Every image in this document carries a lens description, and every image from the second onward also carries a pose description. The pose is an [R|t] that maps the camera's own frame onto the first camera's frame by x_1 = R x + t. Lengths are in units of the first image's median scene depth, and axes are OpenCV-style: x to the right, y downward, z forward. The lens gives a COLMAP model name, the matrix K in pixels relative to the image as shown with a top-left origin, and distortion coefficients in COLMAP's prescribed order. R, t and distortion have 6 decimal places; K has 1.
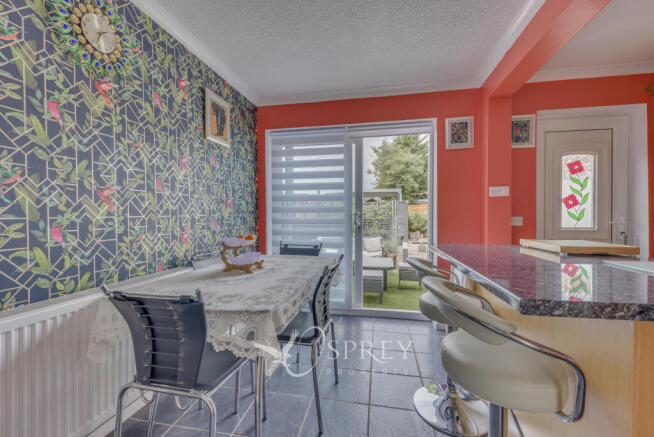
lens RADIAL K [[266.0, 0, 327.0], [0, 266.0, 218.5], [0, 0, 1]] dist [0.000118, -0.000085]
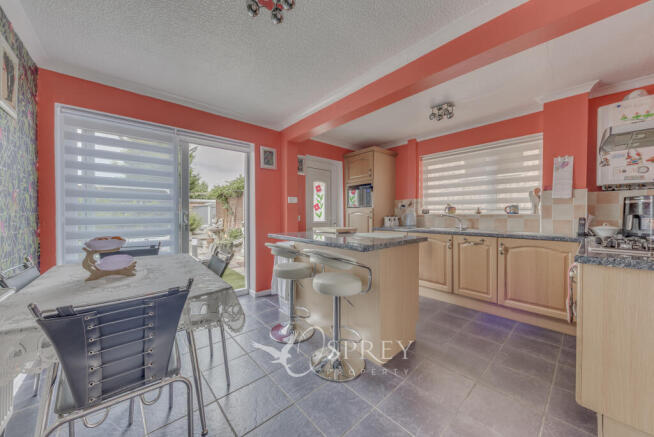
lens RADIAL K [[240.3, 0, 327.0], [0, 240.3, 218.5], [0, 0, 1]] dist [-0.000823, -0.000127]
pose [[0.600051, -0.011954, 0.799872, -0.367445], [0.007453, 0.999928, 0.009353, -0.000306], [-0.799927, 0.000350, 0.600097, -0.047126]]
